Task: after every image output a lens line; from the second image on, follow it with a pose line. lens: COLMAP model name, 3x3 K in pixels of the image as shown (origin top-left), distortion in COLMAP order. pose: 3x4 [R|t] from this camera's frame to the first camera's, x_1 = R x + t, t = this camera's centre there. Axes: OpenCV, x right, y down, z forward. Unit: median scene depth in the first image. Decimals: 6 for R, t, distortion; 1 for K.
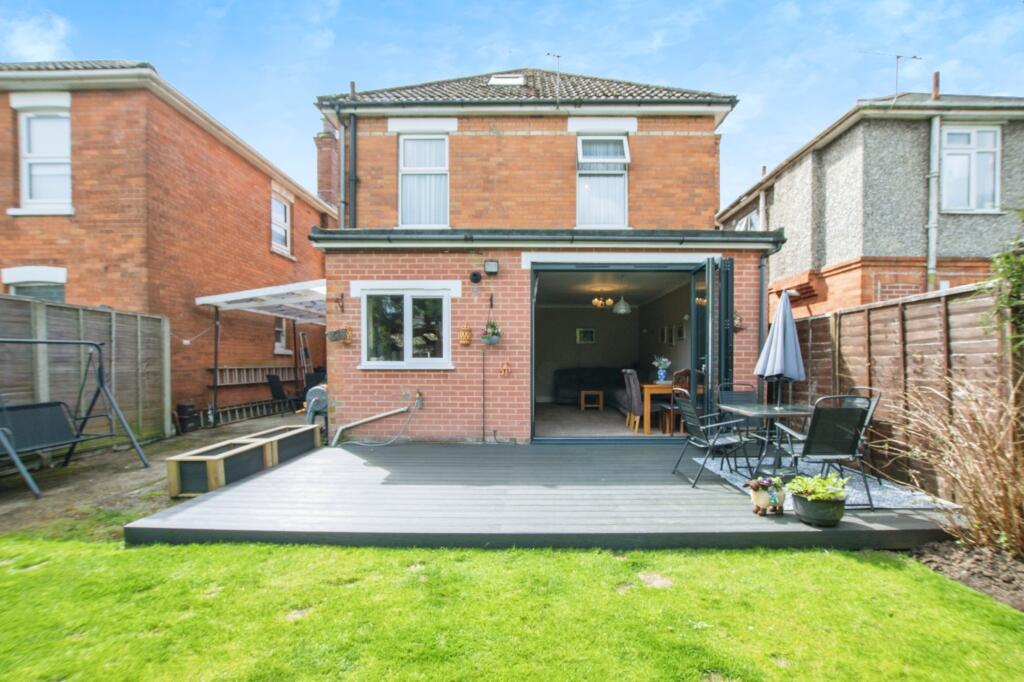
lens RADIAL K [[467.7, 0, 540.2], [0, 467.7, 372.4], [0, 0, 1]] dist [-0.028993, 0.003297]
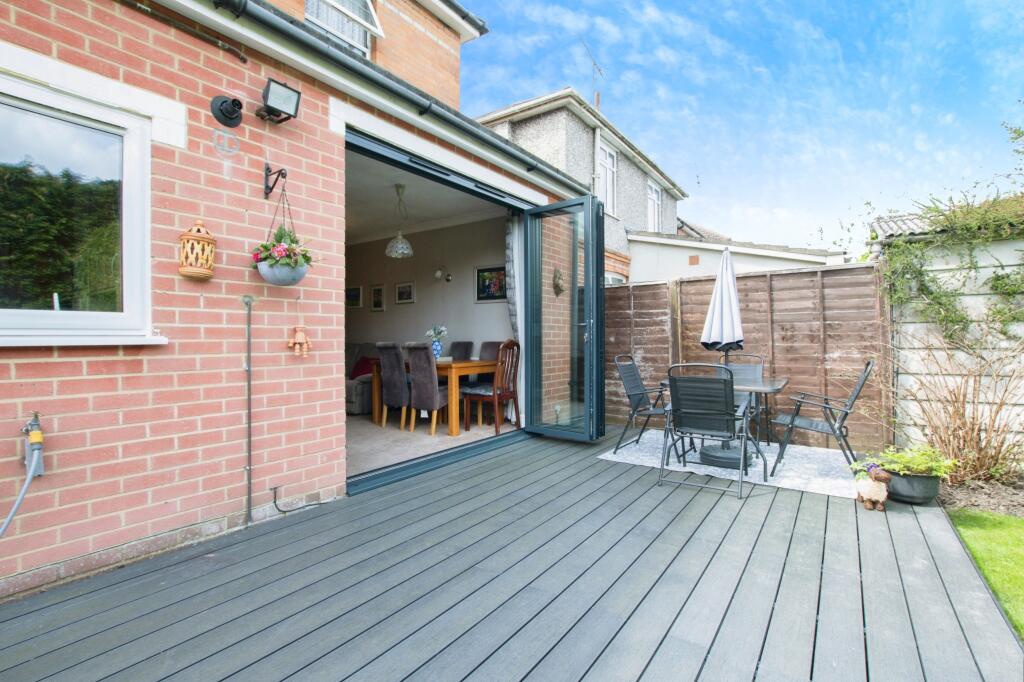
lens RADIAL K [[467.7, 0, 510.9], [0, 467.7, 338.3], [0, 0, 1]] dist [-0.028993, 0.003297]
pose [[0.587005, -0.005910, 0.809562, -0.287140], [0.021665, 0.999730, -0.008410, -0.002876], [-0.809293, 0.022476, 0.586974, 0.531896]]
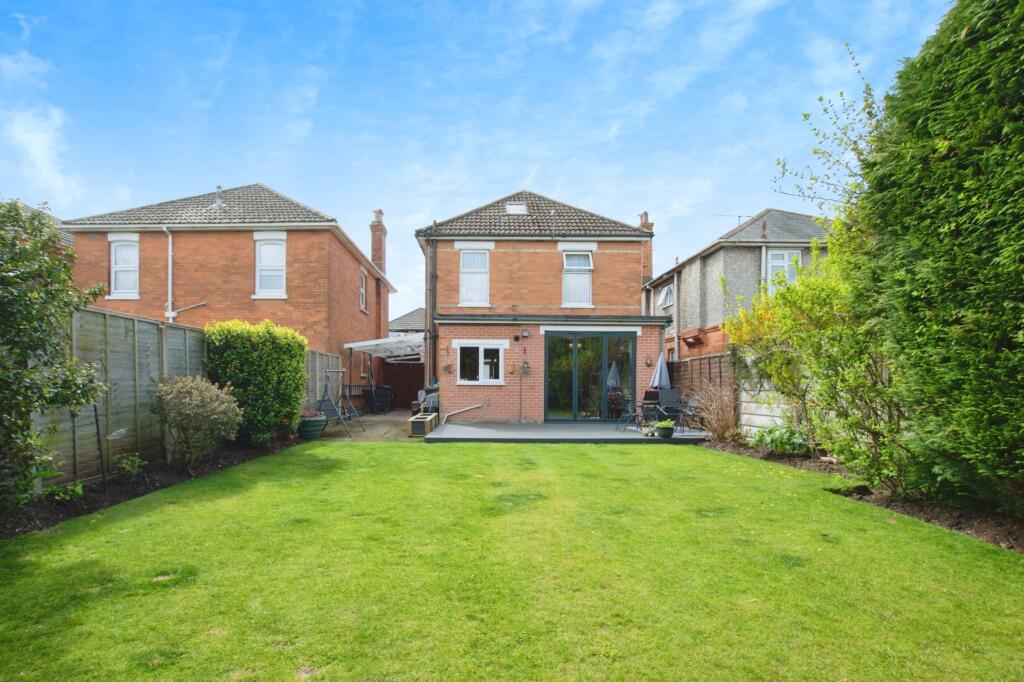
lens RADIAL K [[467.7, 0, 499.6], [0, 467.7, 391.3], [0, 0, 1]] dist [-0.028993, 0.003297]
pose [[0.999815, 0.003102, 0.019001, -0.225776], [-0.002955, 0.999965, -0.007774, 0.031971], [-0.019024, 0.007716, 0.999789, -0.883229]]
